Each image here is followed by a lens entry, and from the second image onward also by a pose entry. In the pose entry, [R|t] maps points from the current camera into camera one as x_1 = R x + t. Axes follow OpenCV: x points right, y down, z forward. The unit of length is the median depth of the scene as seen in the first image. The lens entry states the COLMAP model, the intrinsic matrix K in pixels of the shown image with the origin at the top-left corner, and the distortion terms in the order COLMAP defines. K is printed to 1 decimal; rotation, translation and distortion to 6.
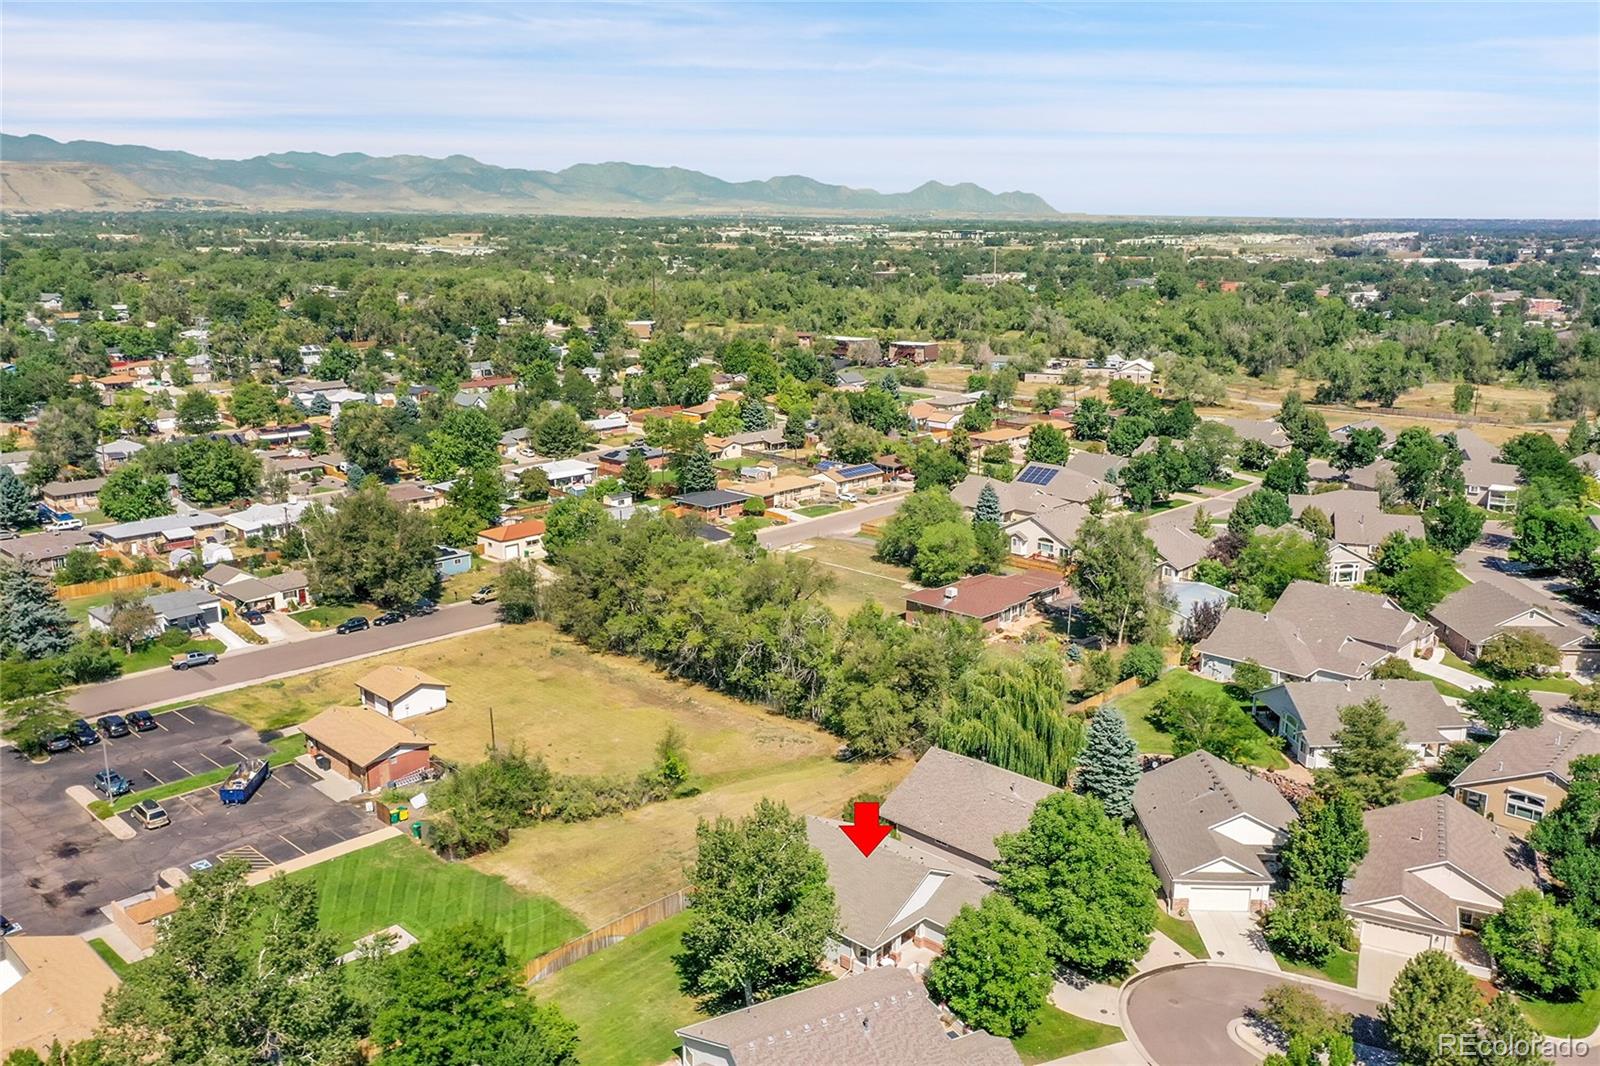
lens RADIAL K [[1261.3, 0, 800.0], [0, 1261.3, 533.0], [0, 0, 1]] dist [0.007185, 0.001973]
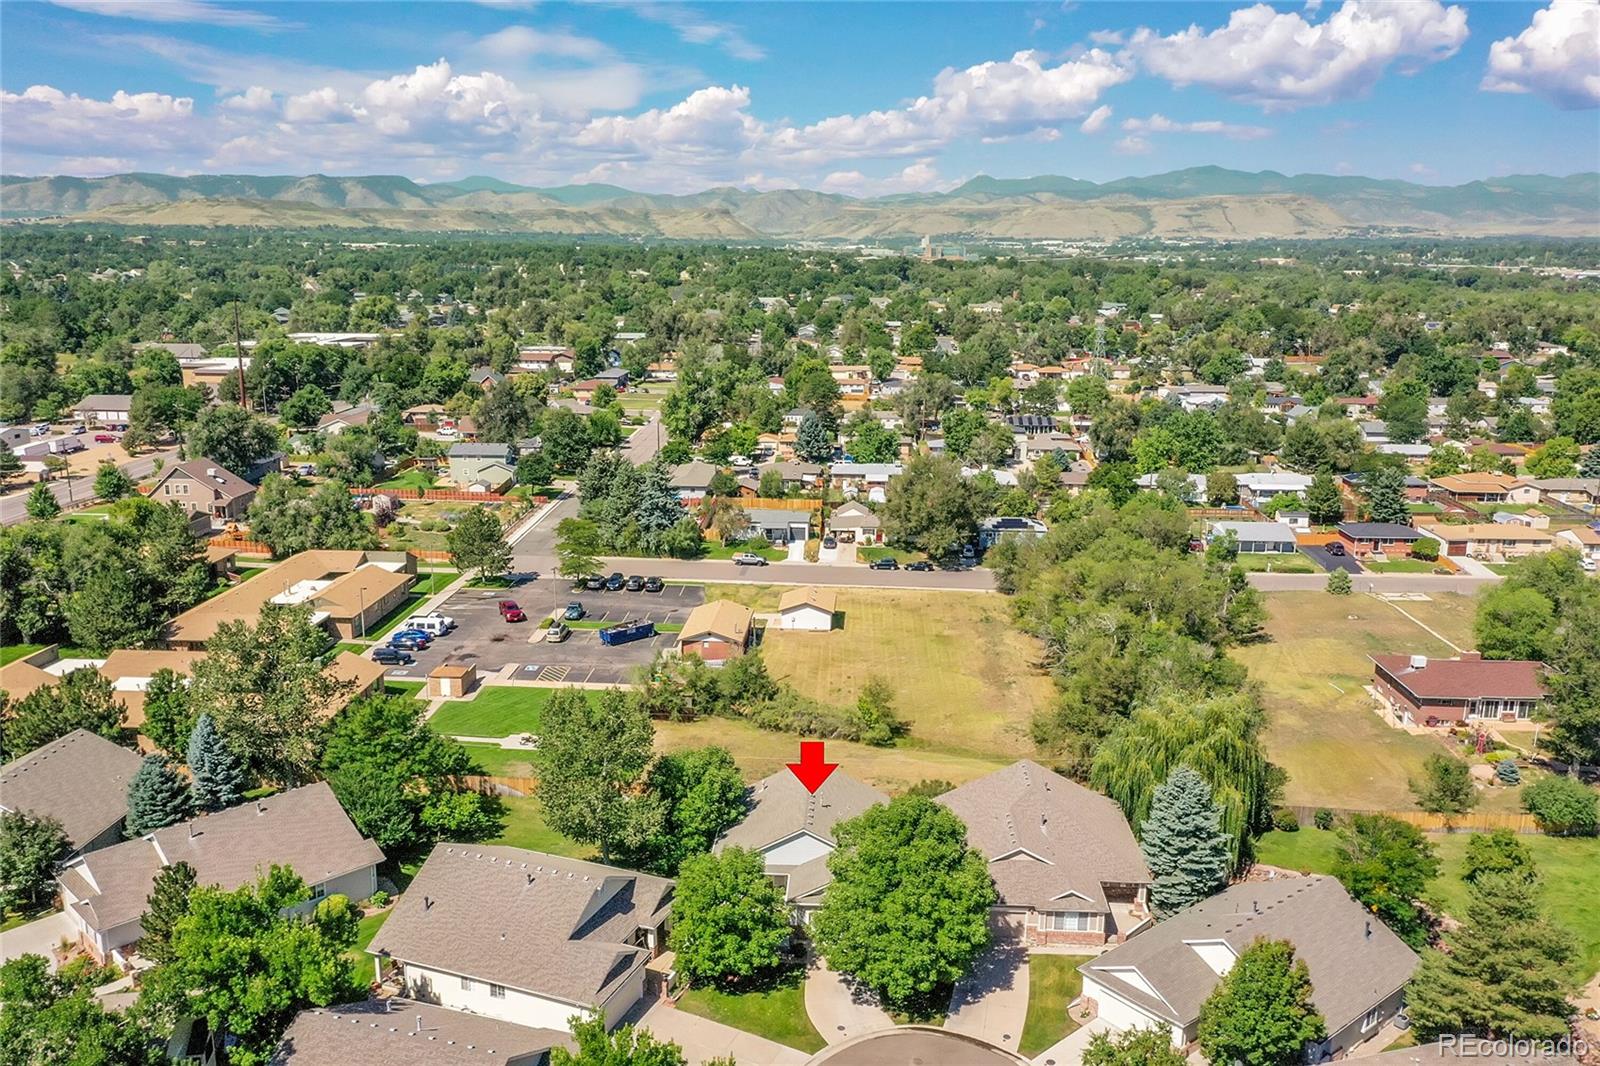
lens RADIAL K [[1261.3, 0, 800.0], [0, 1261.3, 533.0], [0, 0, 1]] dist [0.007185, 0.001973]
pose [[0.651087, 0.165450, -0.740751, 0.420340], [-0.180283, 0.981733, 0.060815, -0.009728], [0.737281, 0.093949, 0.669022, 0.171219]]
